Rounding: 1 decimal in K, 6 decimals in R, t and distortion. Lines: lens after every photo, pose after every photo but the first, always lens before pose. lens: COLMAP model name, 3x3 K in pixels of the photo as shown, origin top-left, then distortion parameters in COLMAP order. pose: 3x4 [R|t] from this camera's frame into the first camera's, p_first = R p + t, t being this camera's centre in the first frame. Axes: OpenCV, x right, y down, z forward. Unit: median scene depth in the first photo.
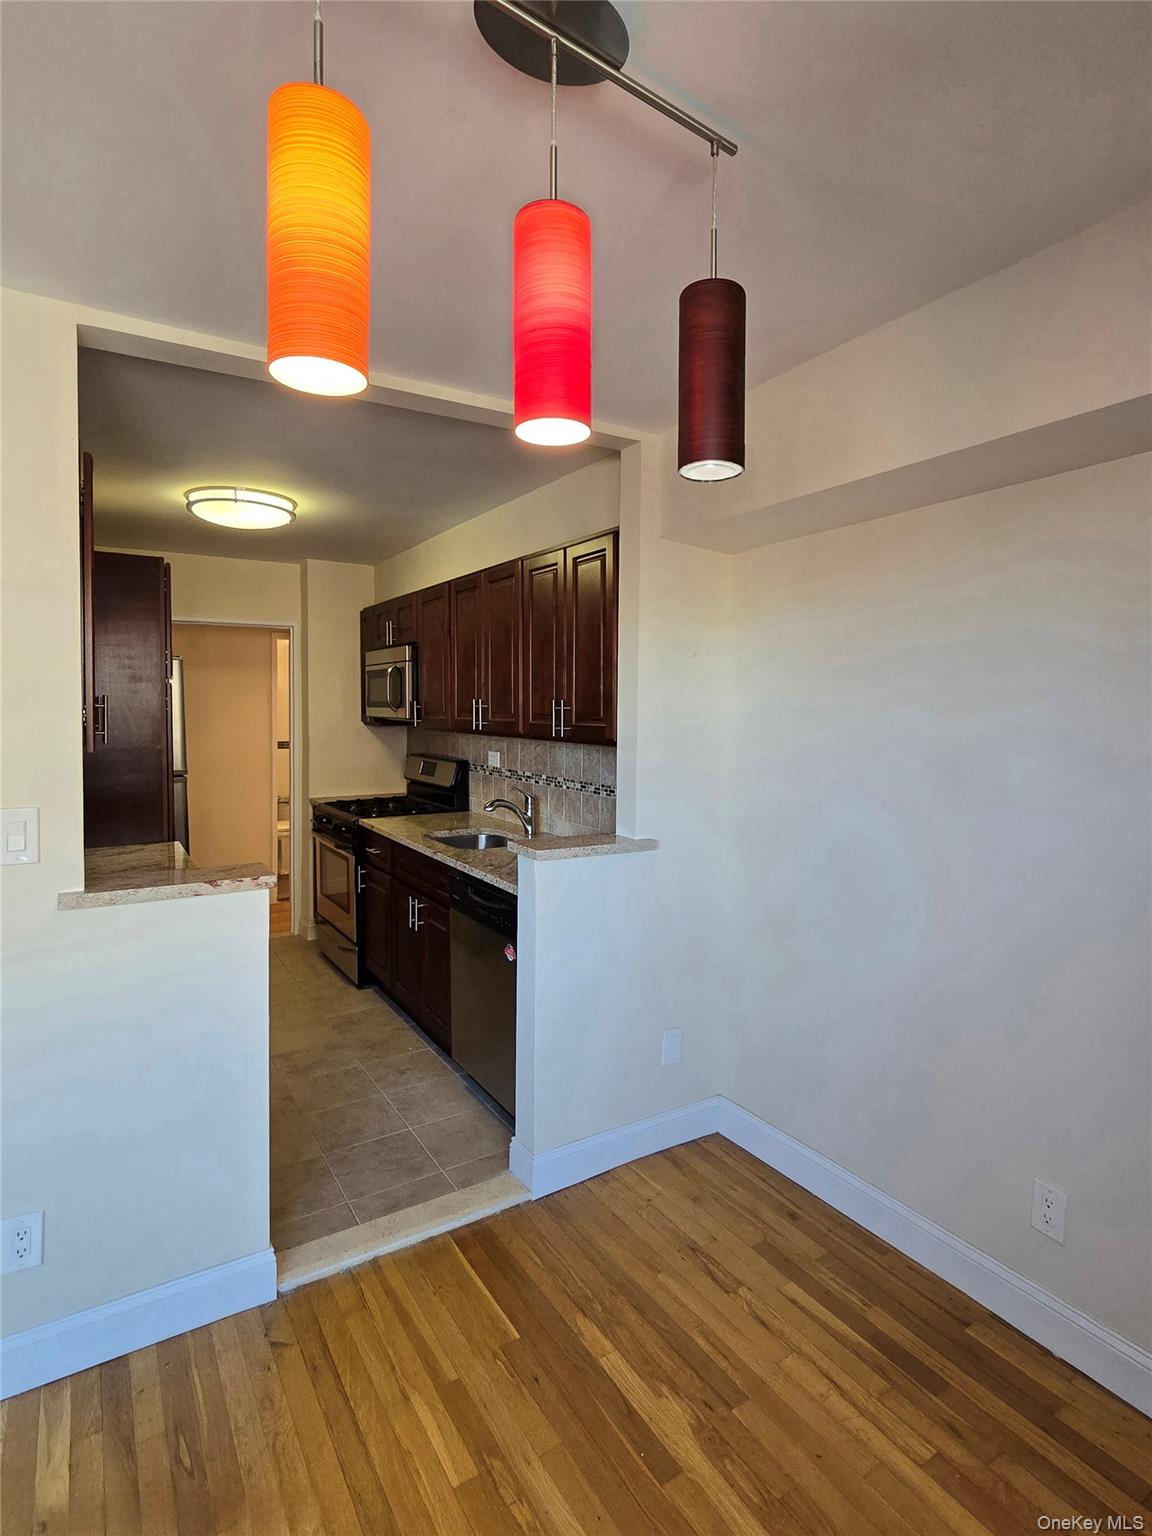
lens RADIAL K [[794.8, 0, 599.4], [0, 794.8, 740.3], [0, 0, 1]] dist [-0.004455, 0.000335]
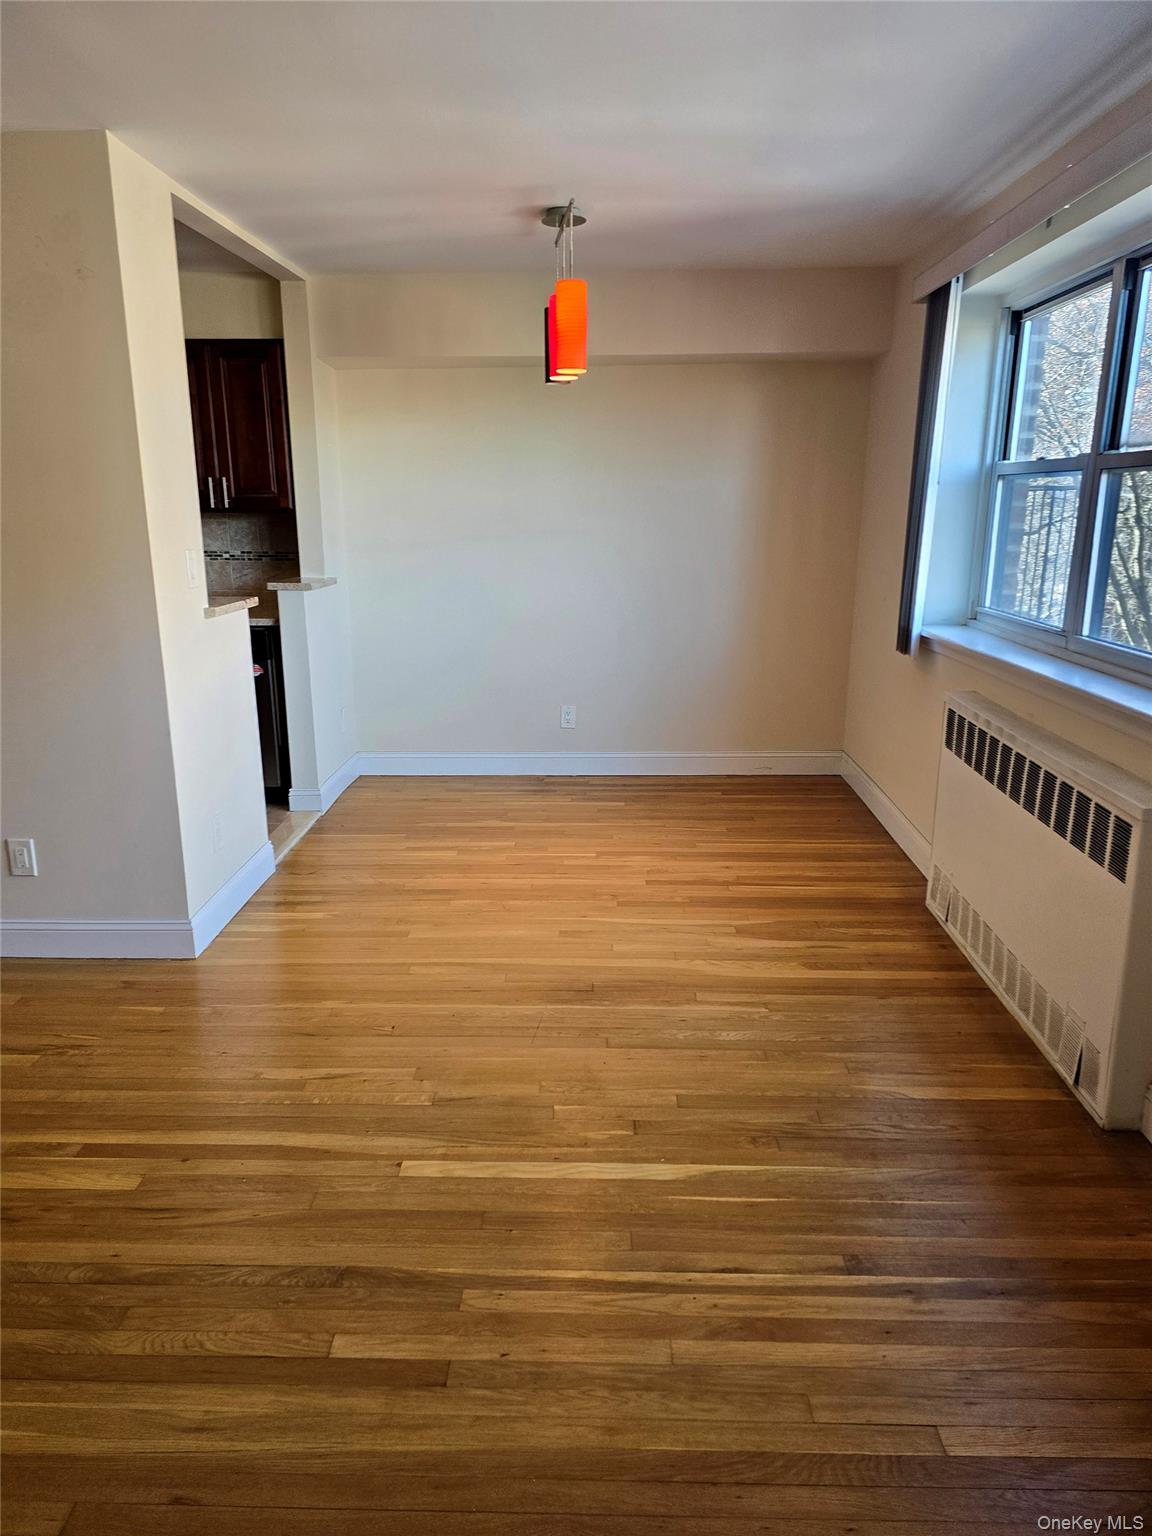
lens RADIAL K [[1042.0, 0, 576.3], [0, 1042.0, 807.4], [0, 0, 1]] dist [0.000667, -0.000280]
pose [[0.562578, -0.238364, 0.791637, -0.815542], [0.033239, 0.963282, 0.266425, 0.022571], [-0.826076, -0.123572, 0.549845, -0.304030]]
